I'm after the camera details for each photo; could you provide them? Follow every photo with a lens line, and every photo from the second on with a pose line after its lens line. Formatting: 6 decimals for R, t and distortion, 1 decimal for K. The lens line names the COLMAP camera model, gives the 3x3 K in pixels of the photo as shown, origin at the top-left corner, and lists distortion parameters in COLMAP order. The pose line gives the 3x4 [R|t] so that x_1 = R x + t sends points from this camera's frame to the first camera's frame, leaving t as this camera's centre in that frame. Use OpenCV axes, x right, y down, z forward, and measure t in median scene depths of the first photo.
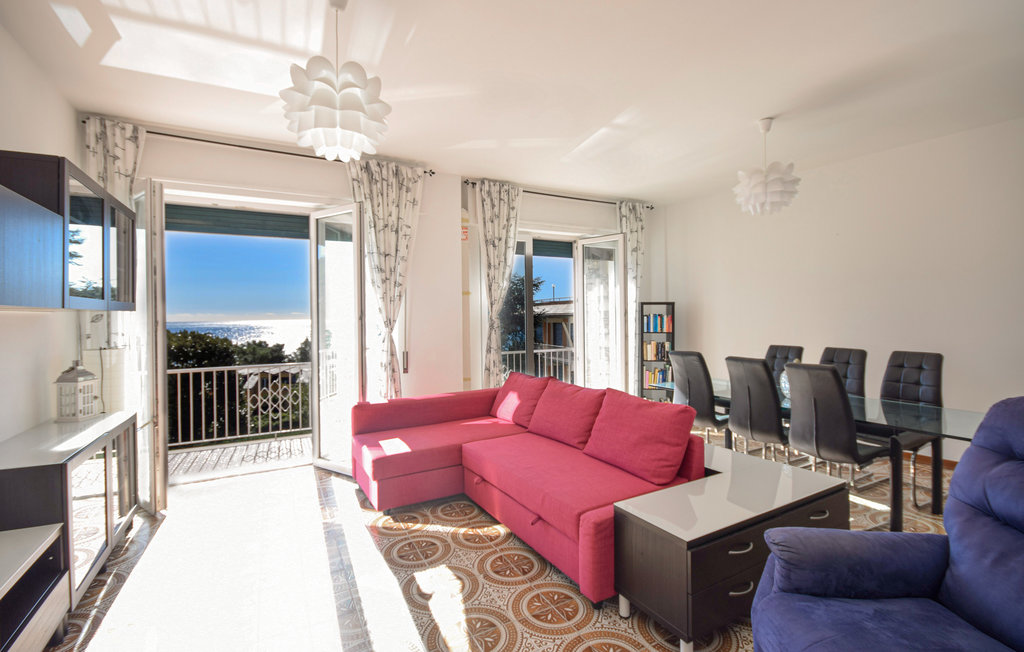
lens RADIAL K [[457.4, 0, 511.7], [0, 457.4, 314.4], [0, 0, 1]] dist [-0.001950, -0.000335]
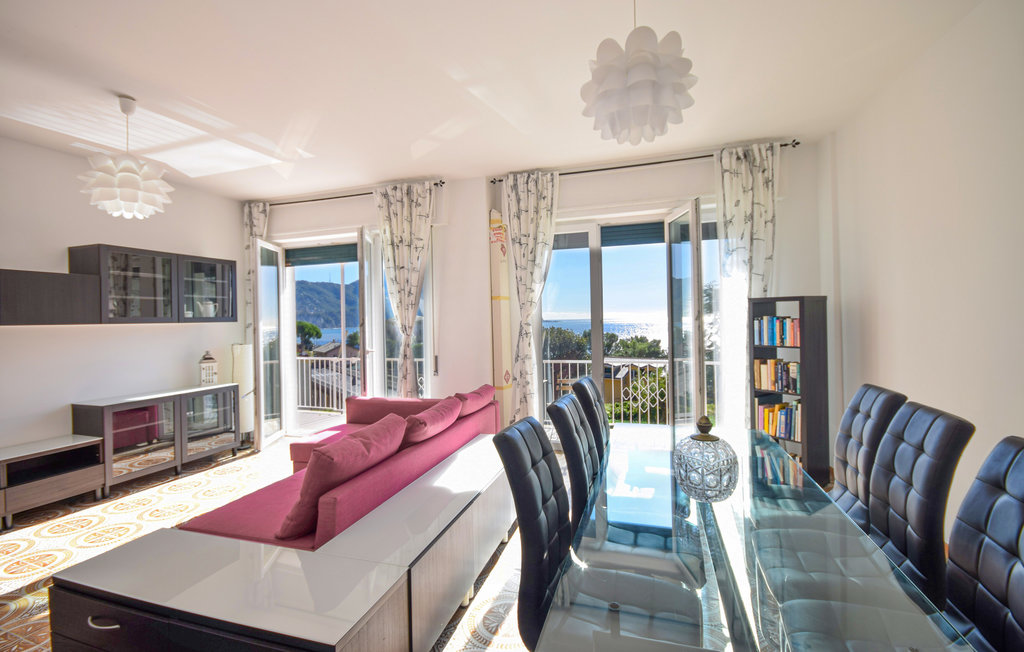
lens RADIAL K [[445.8, 0, 512.0], [0, 445.8, 326.0], [0, 0, 1]] dist [0.000791, 0.000040]
pose [[0.680619, 0.011172, -0.732553, 0.565942], [0.012215, 0.999572, 0.026594, -0.009534], [0.732536, -0.027048, 0.680191, 0.352736]]
